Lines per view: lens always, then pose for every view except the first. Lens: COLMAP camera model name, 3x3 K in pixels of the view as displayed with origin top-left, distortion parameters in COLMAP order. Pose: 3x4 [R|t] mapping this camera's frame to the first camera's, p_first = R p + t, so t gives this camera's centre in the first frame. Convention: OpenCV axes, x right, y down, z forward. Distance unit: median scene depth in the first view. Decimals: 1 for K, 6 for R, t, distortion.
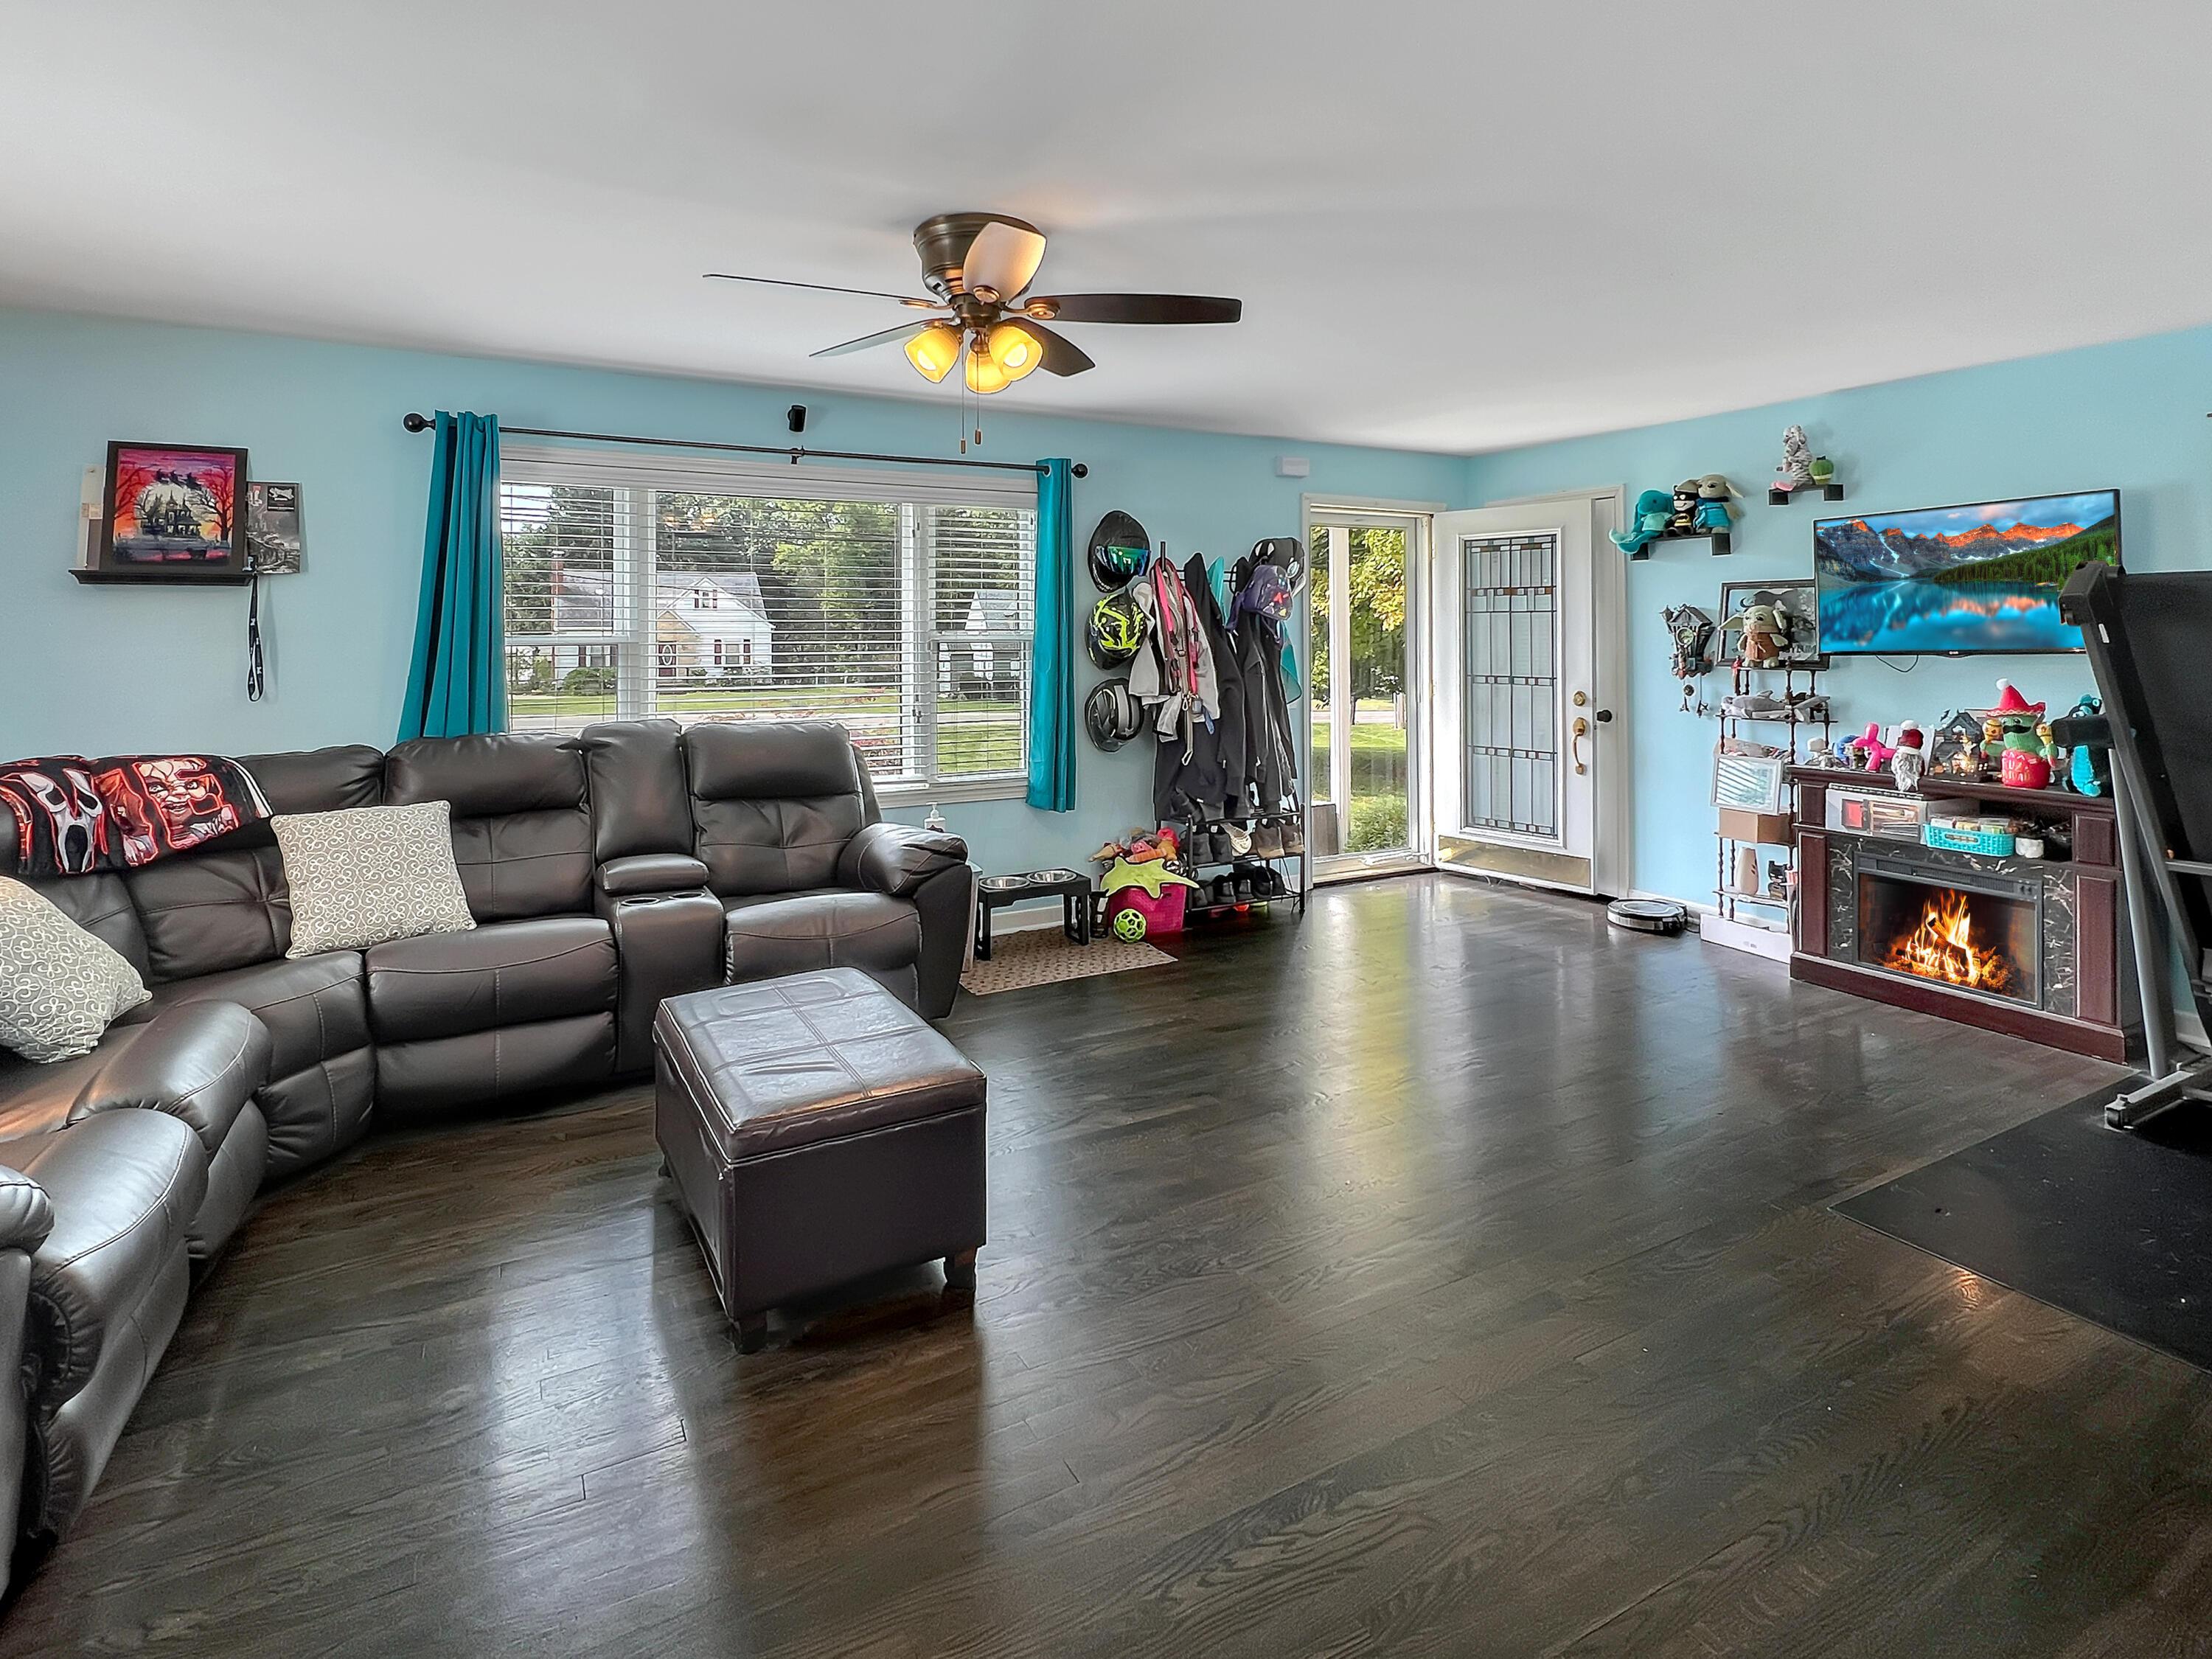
lens RADIAL K [[1125.6, 0, 1151.3], [0, 1125.6, 743.3], [0, 0, 1]] dist [-0.005766, 0.001319]
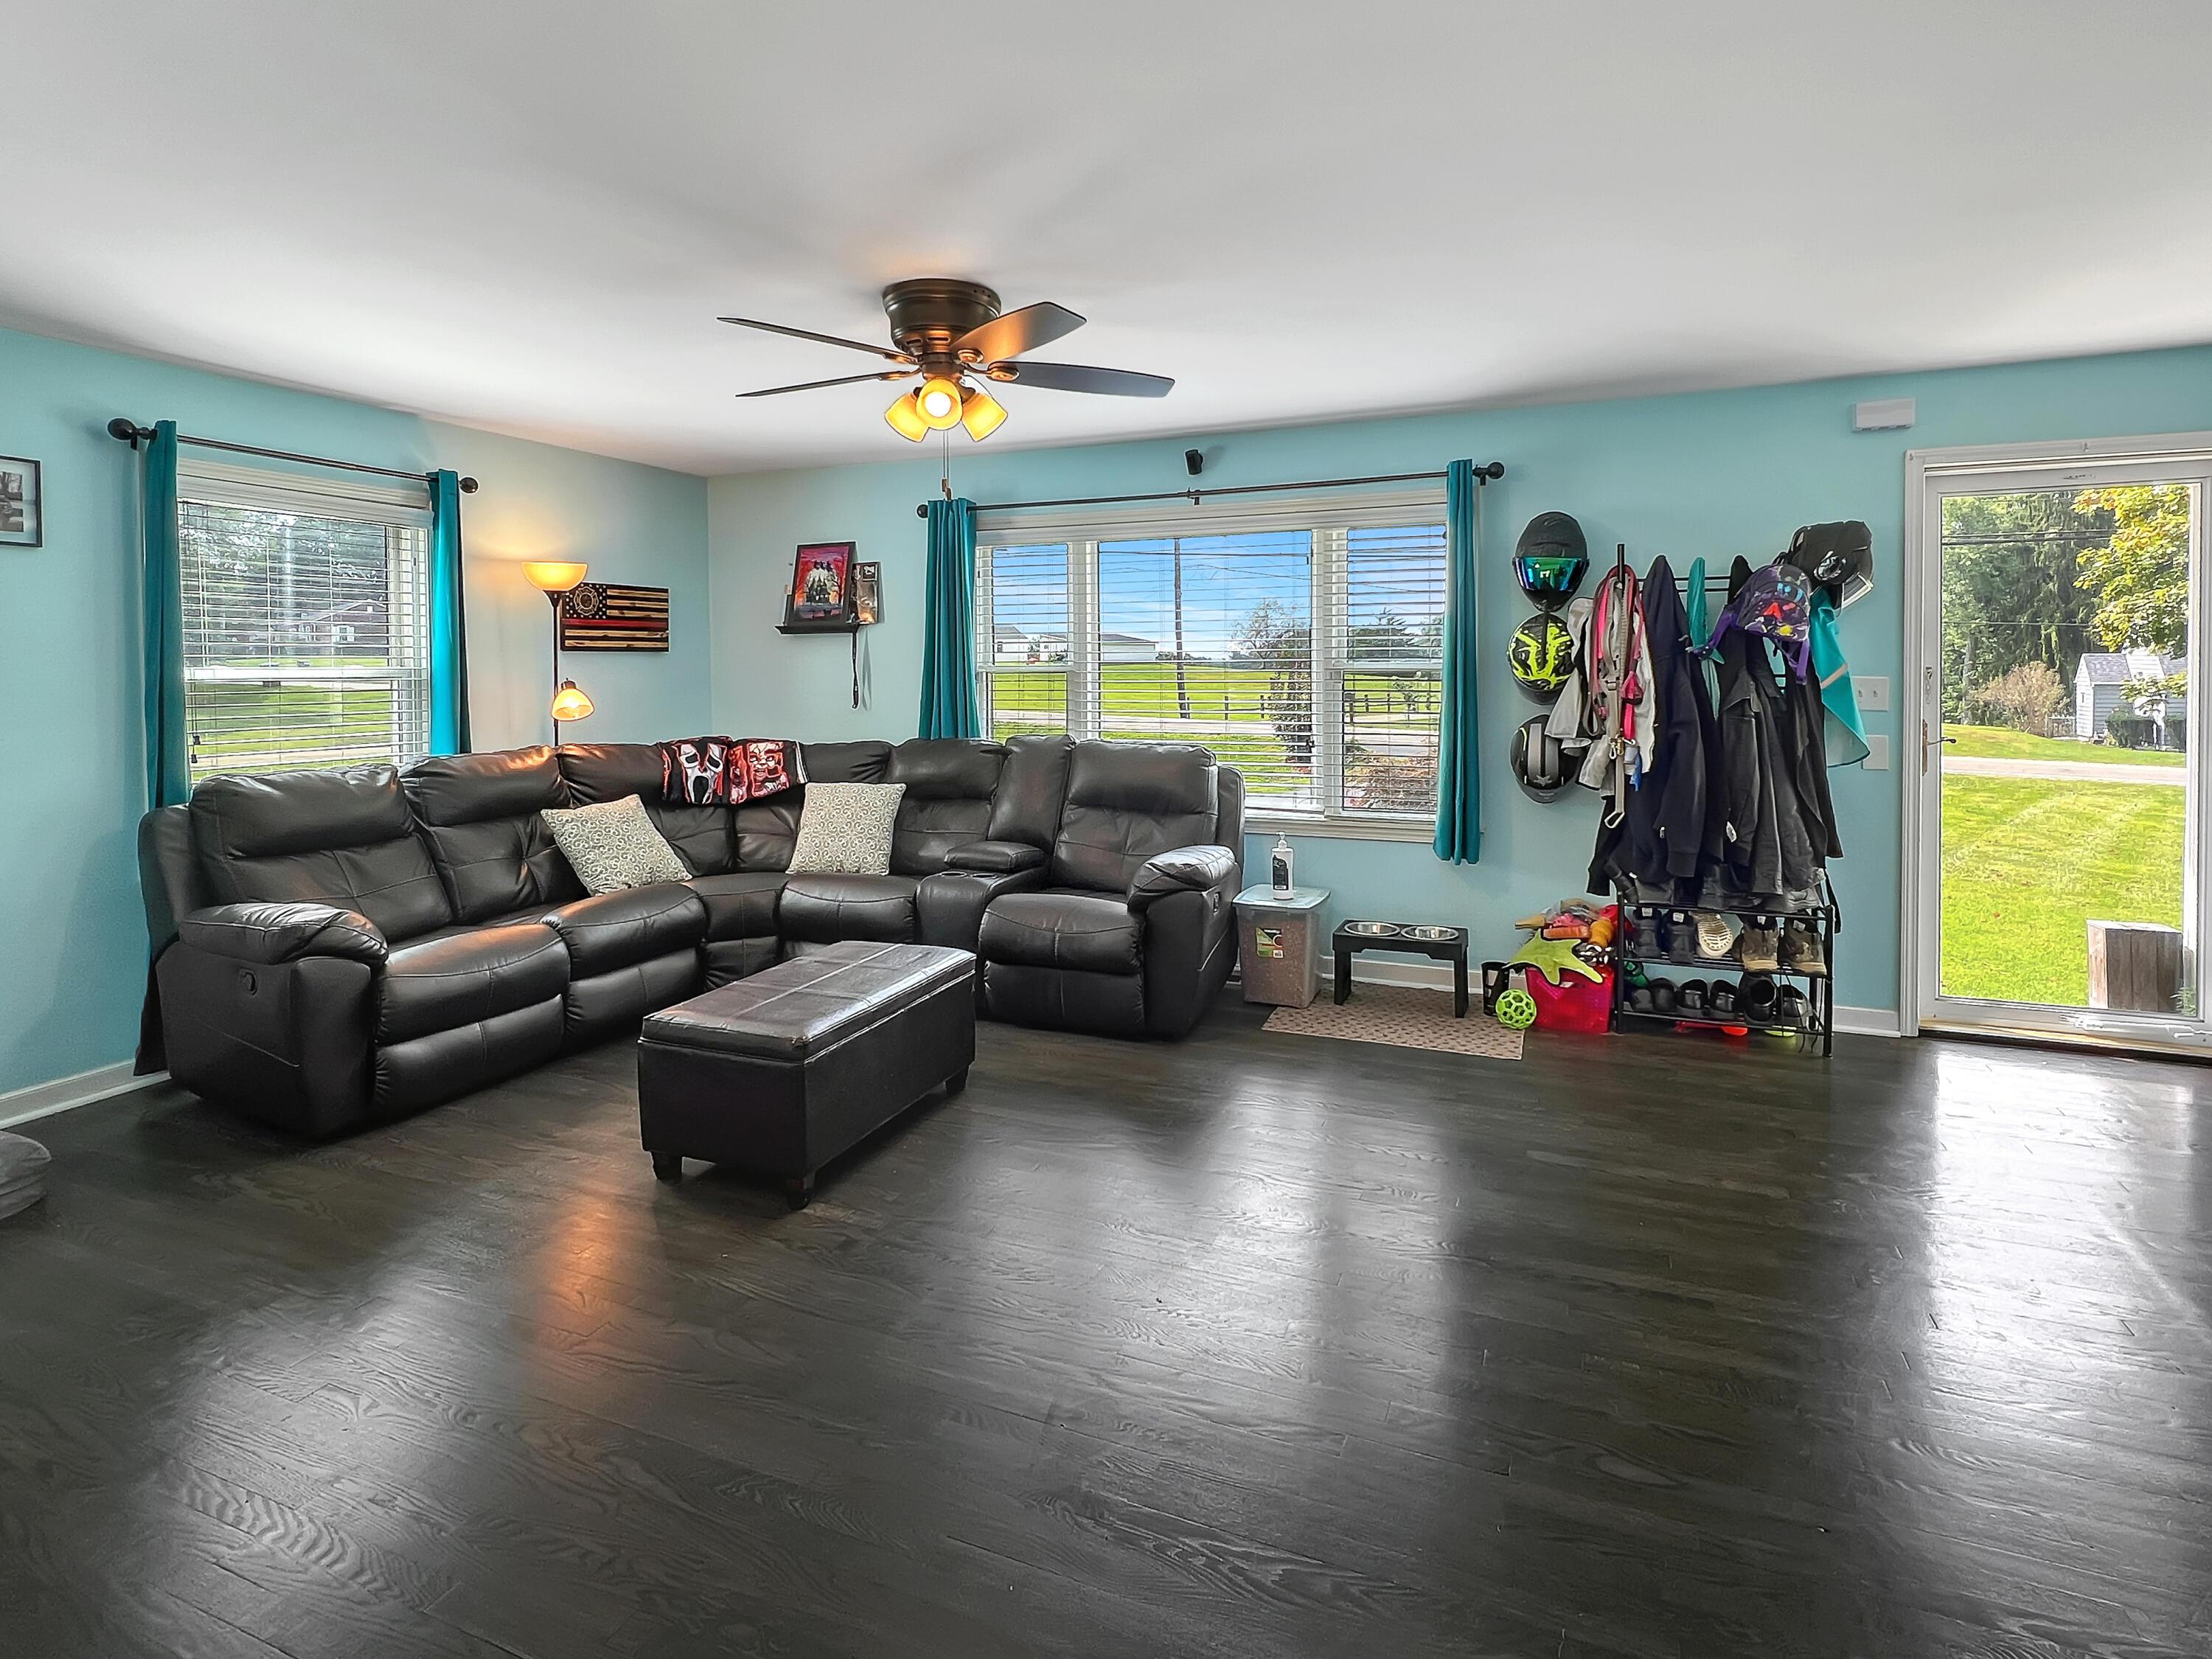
lens RADIAL K [[1125.6, 0, 1115.3], [0, 1125.6, 811.4], [0, 0, 1]] dist [-0.005766, 0.001319]
pose [[0.611783, 0.101568, -0.784478, 0.540696], [-0.072550, 0.994747, 0.072214, -0.030096], [0.787691, 0.012735, 0.615938, 0.295539]]
